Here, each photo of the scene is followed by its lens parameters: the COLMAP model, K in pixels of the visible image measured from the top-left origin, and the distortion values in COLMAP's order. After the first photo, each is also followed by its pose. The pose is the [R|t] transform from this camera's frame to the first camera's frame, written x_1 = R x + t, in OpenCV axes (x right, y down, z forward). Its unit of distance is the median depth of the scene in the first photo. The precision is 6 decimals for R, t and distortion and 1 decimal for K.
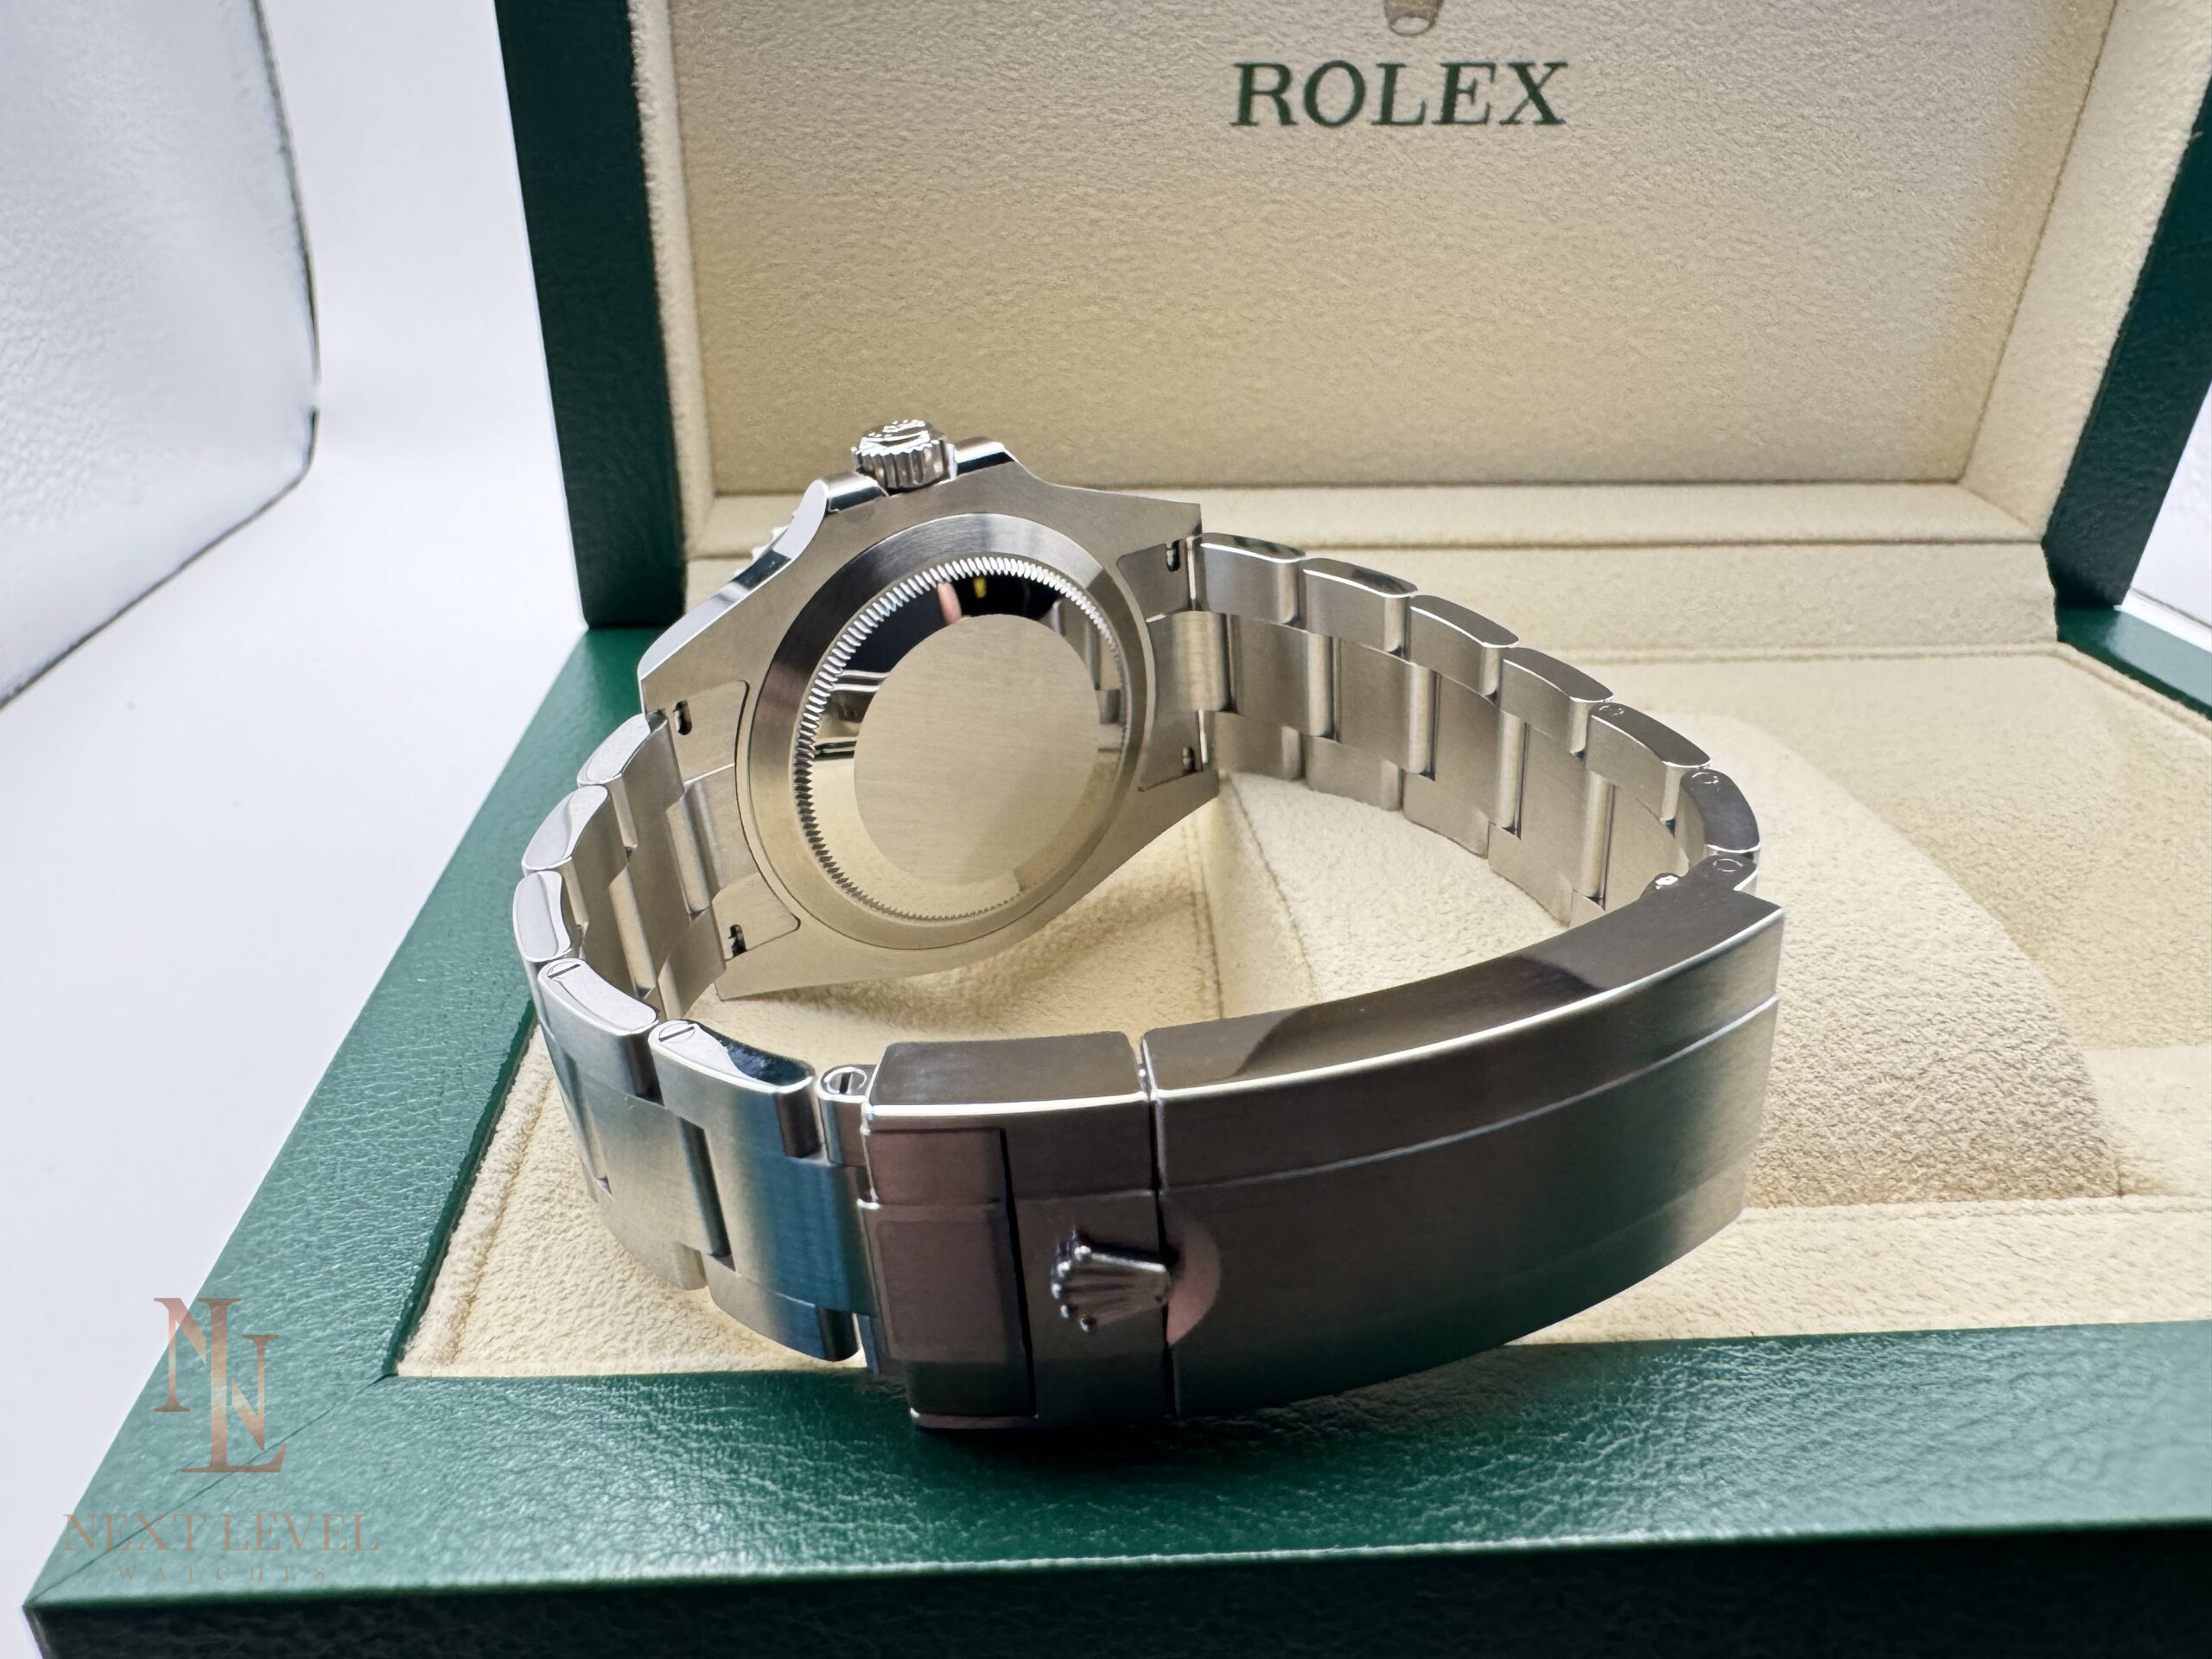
lens RADIAL K [[1583.3, 0, 1007.0], [0, 1583.3, 832.3], [0, 0, 1]] dist [-0.004812, 0.002171]
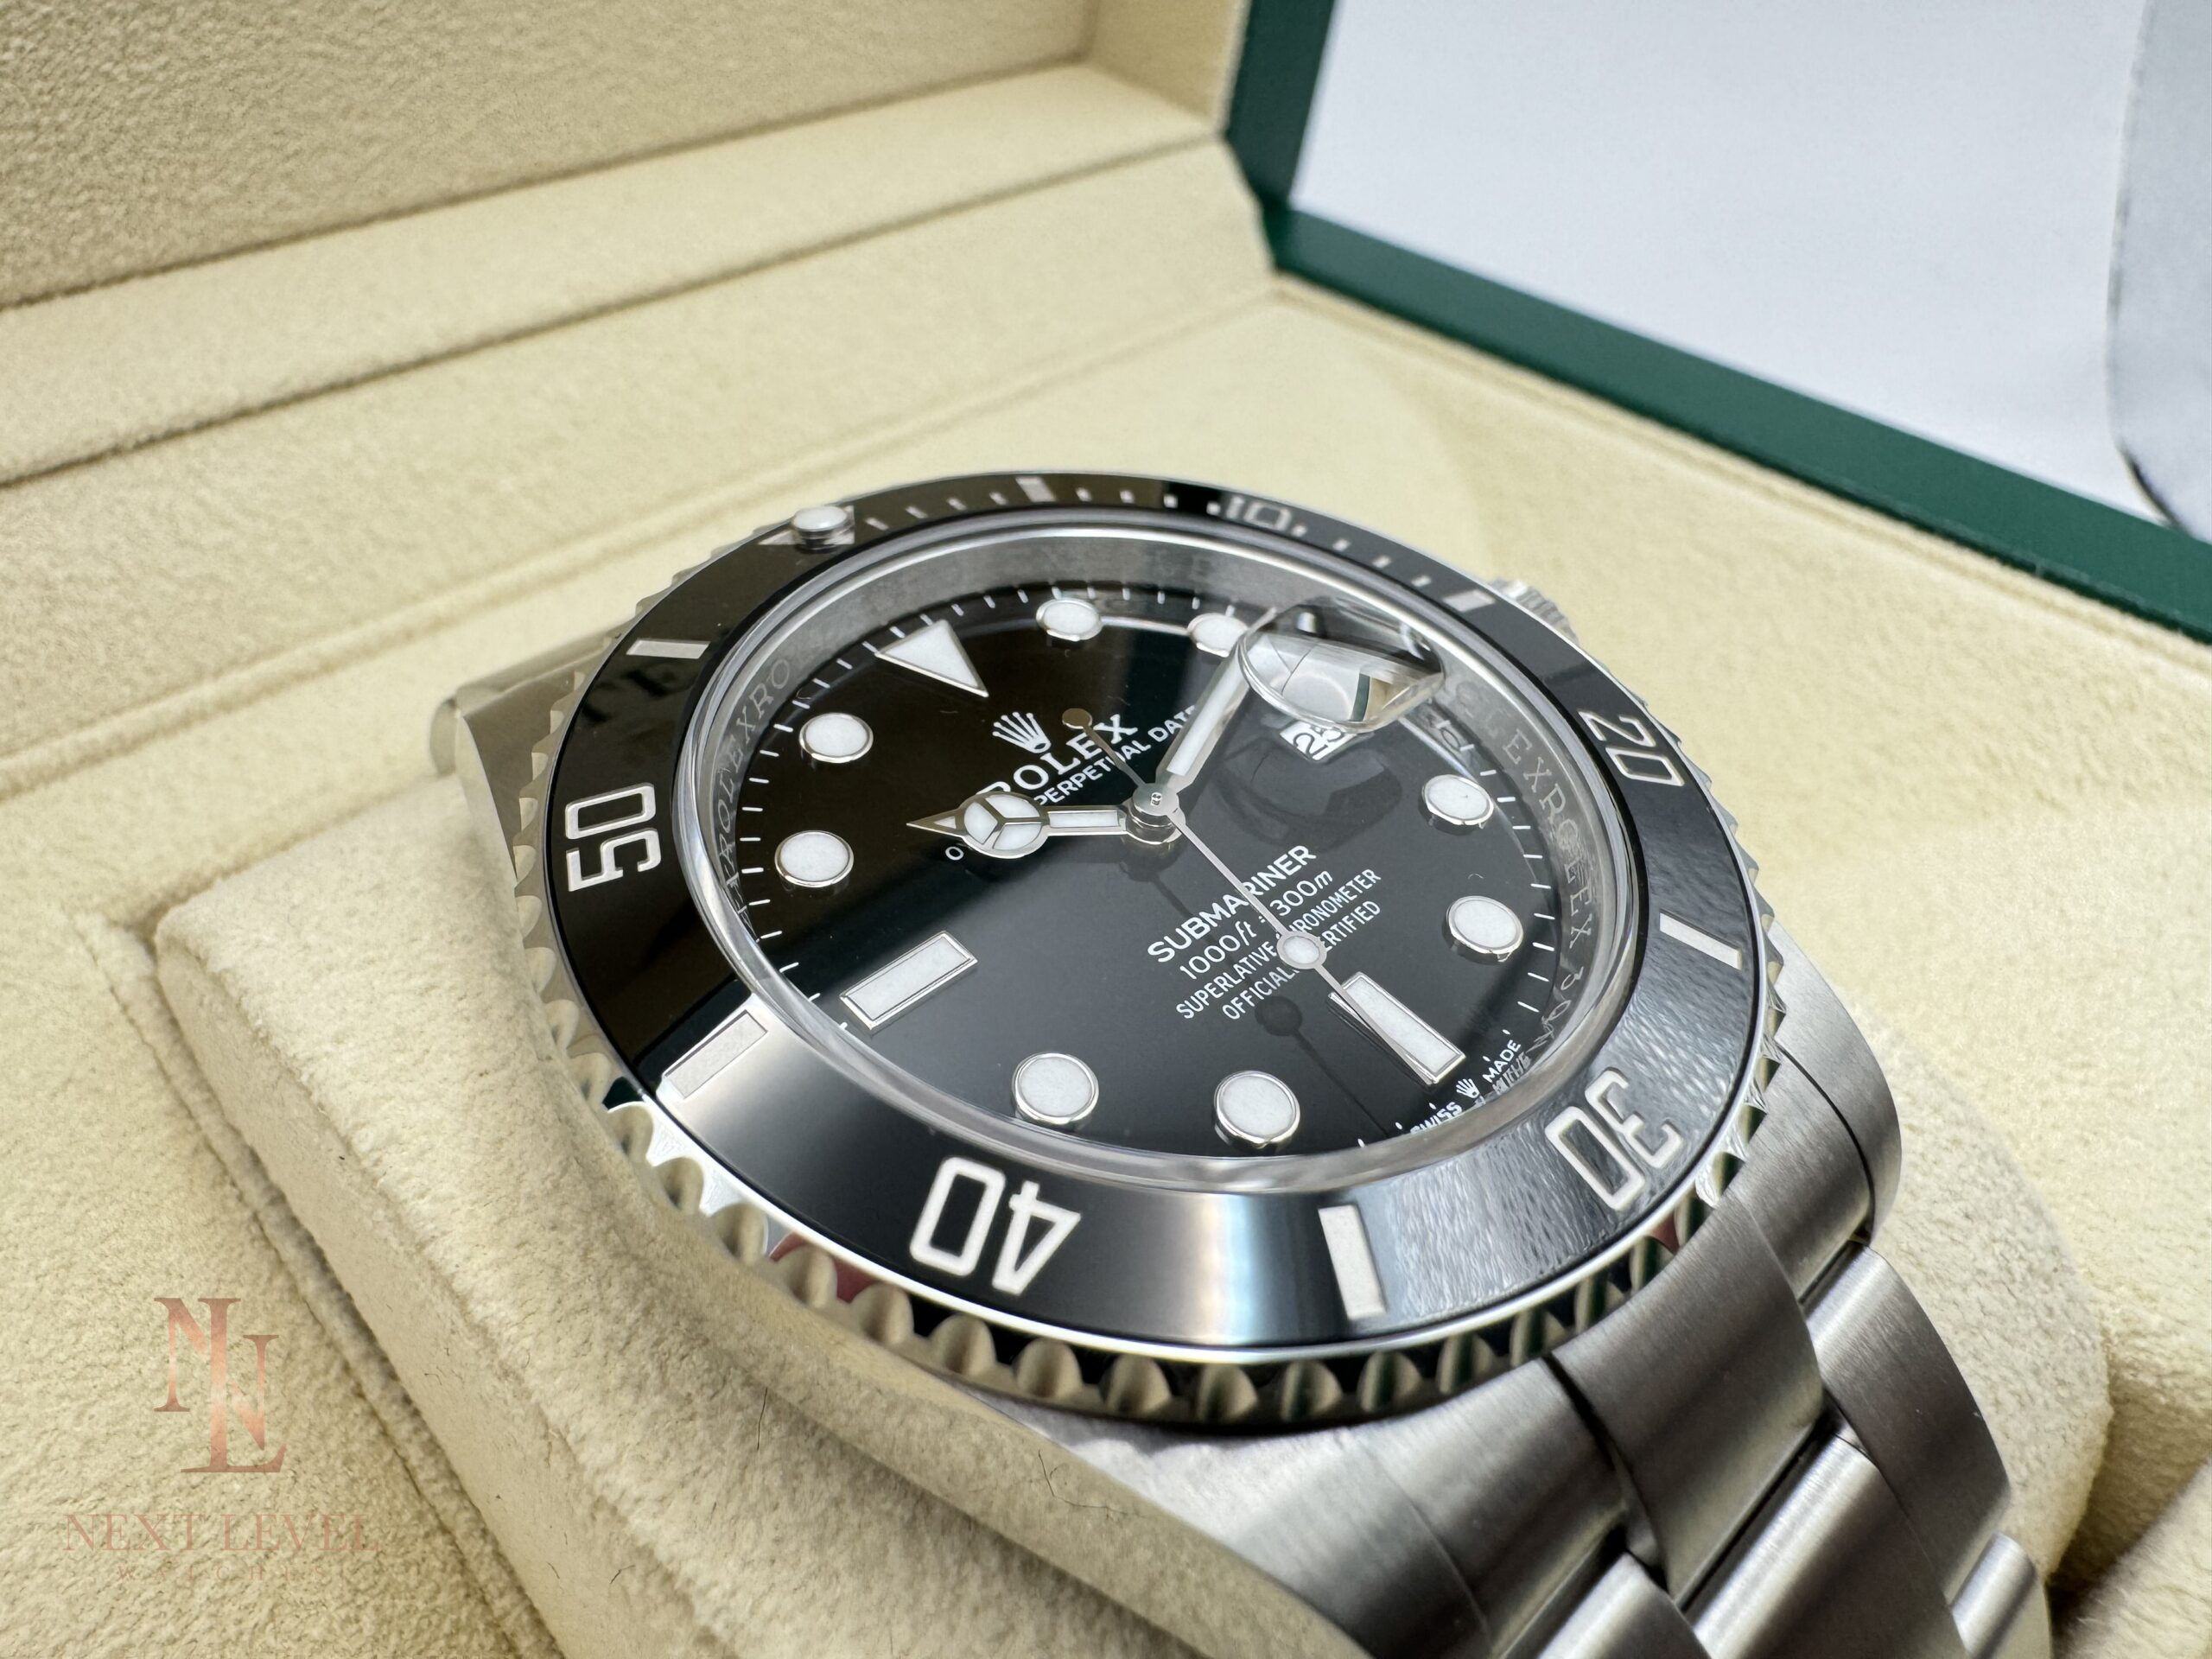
lens RADIAL K [[1589.7, 0, 981.7], [0, 1589.7, 868.4], [0, 0, 1]] dist [0.005750, 0.003544]
pose [[0.766459, -0.411193, 0.493417, 0.079246], [0.257144, 0.900406, 0.350922, -0.180103], [-0.588573, -0.142088, 0.795860, 0.476744]]
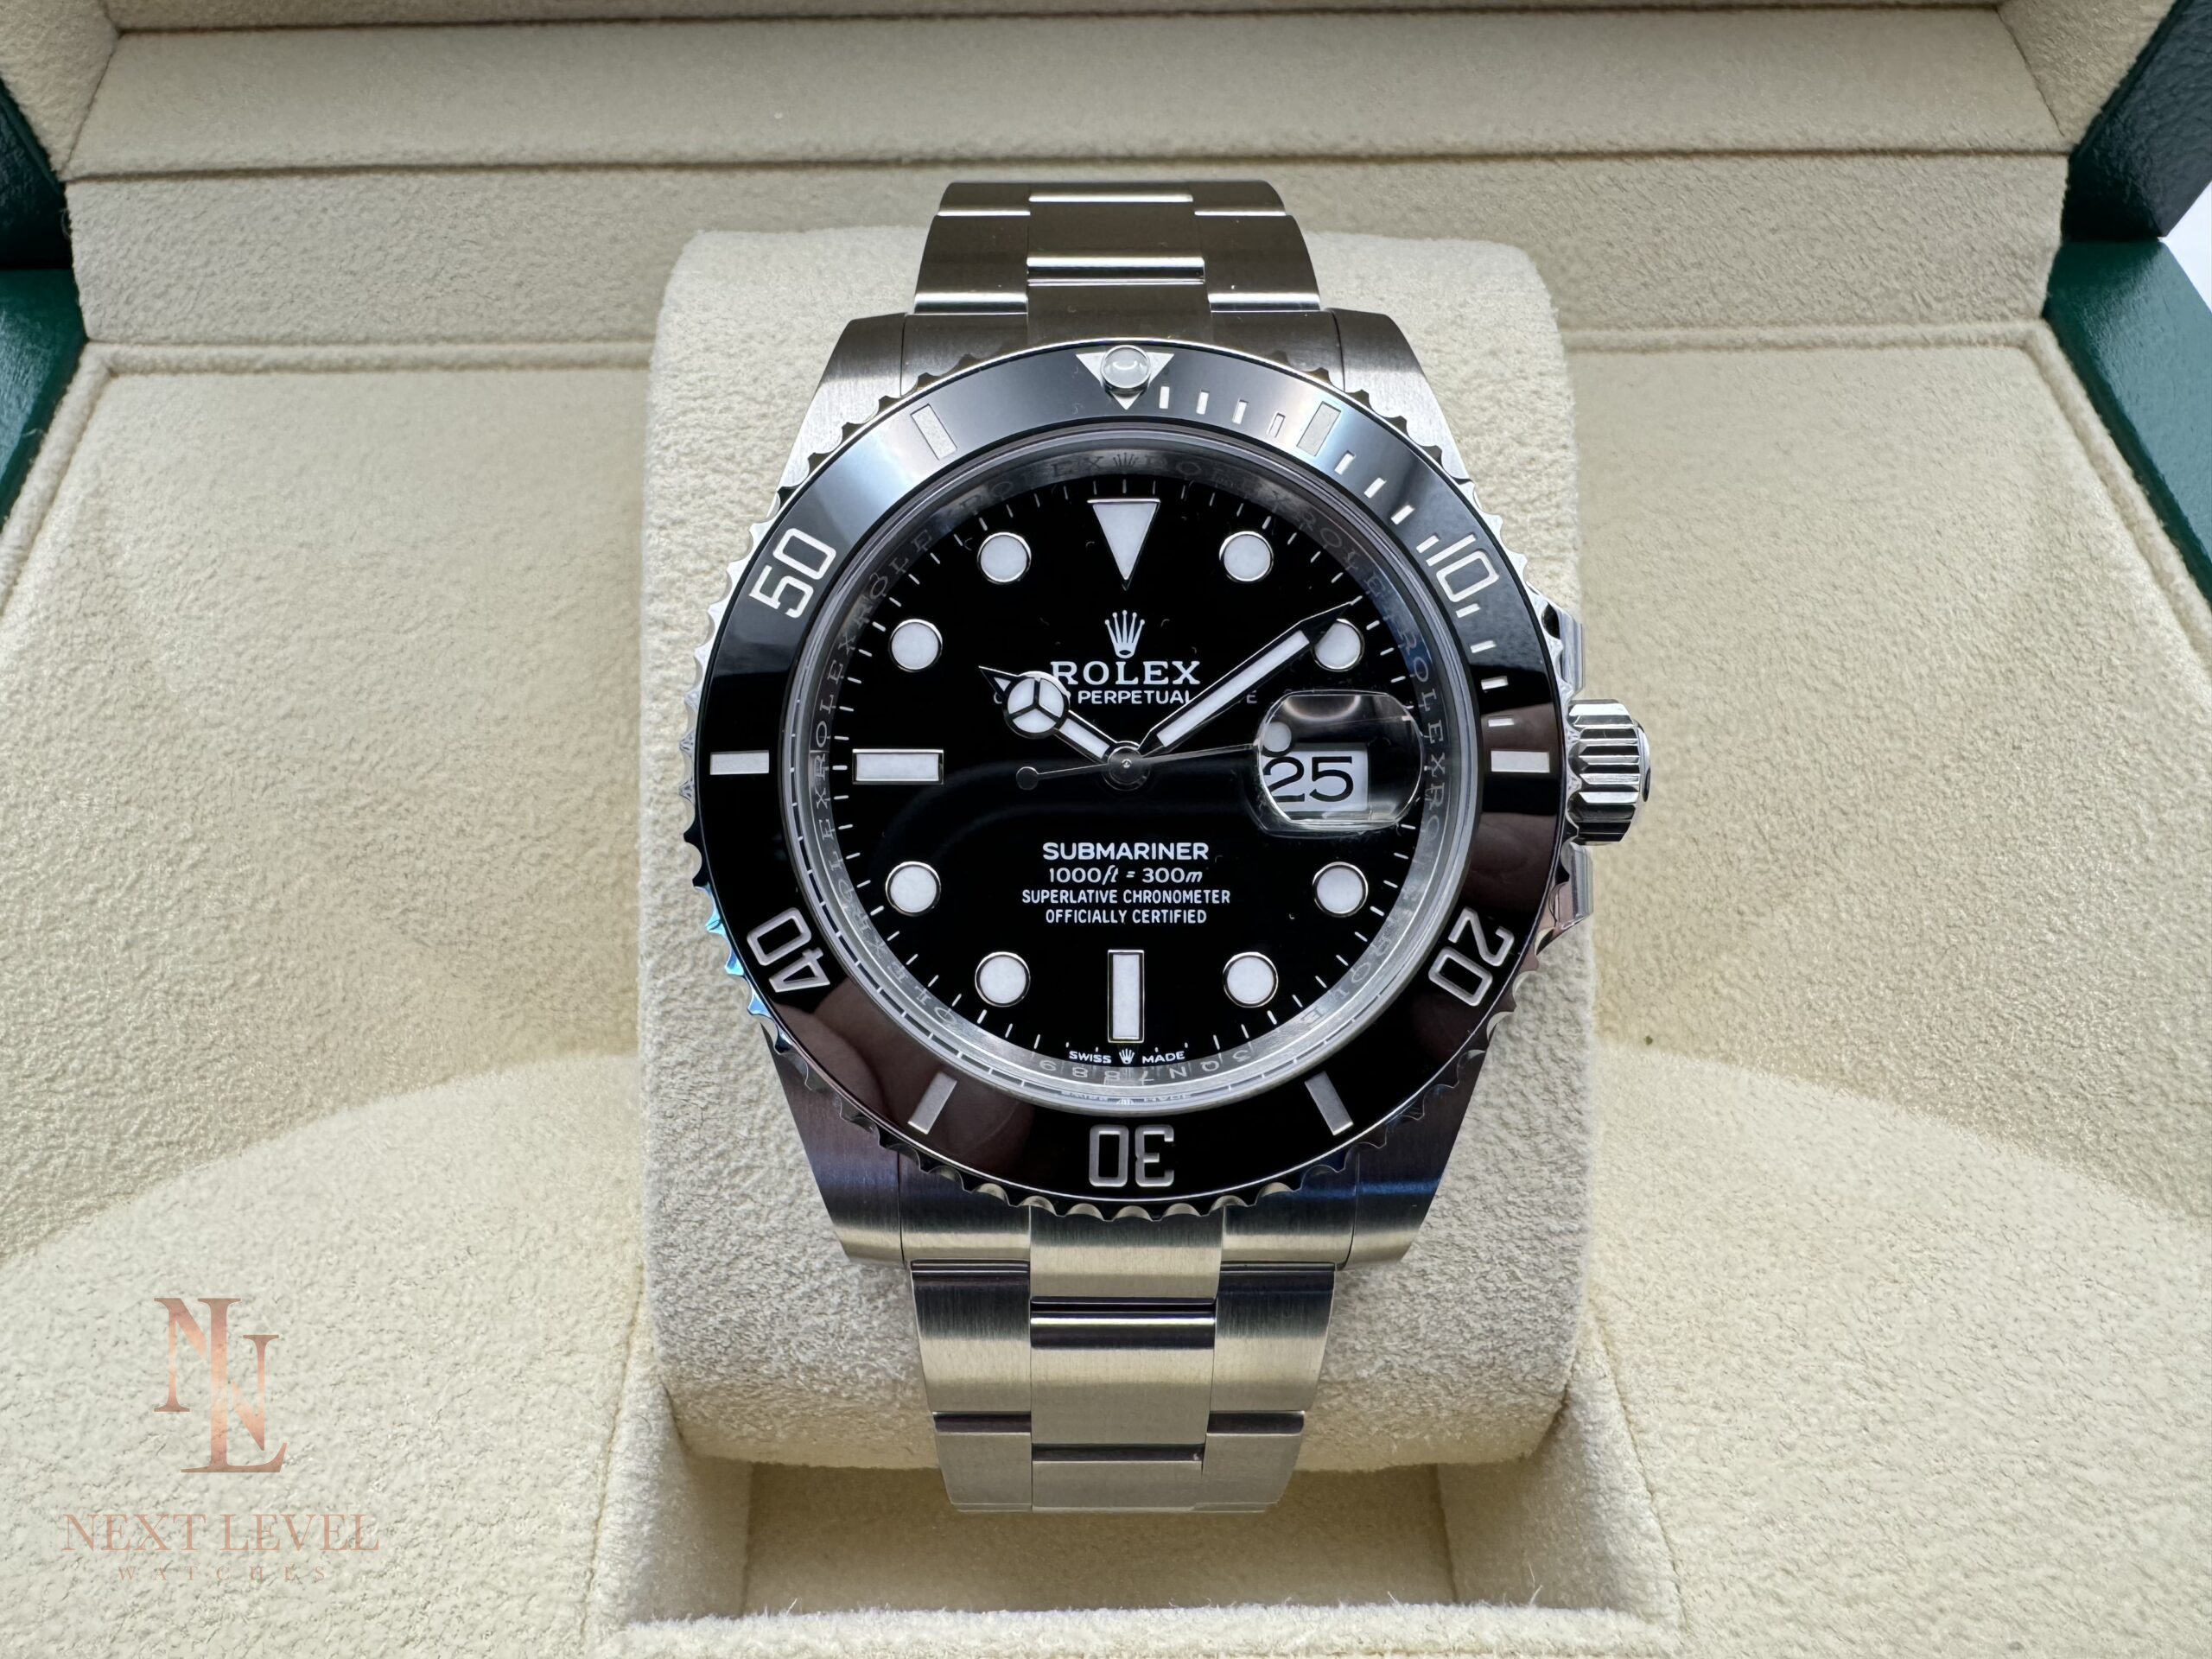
lens RADIAL K [[1582.1, 0, 1008.7], [0, 1582.1, 828.8], [0, 0, 1]] dist [-0.005288, 0.002090]
pose [[0.999398, 0.023844, -0.025214, 0.248343], [-0.007995, 0.865223, 0.501323, -0.290980], [0.033769, -0.500819, 0.864893, 0.286602]]
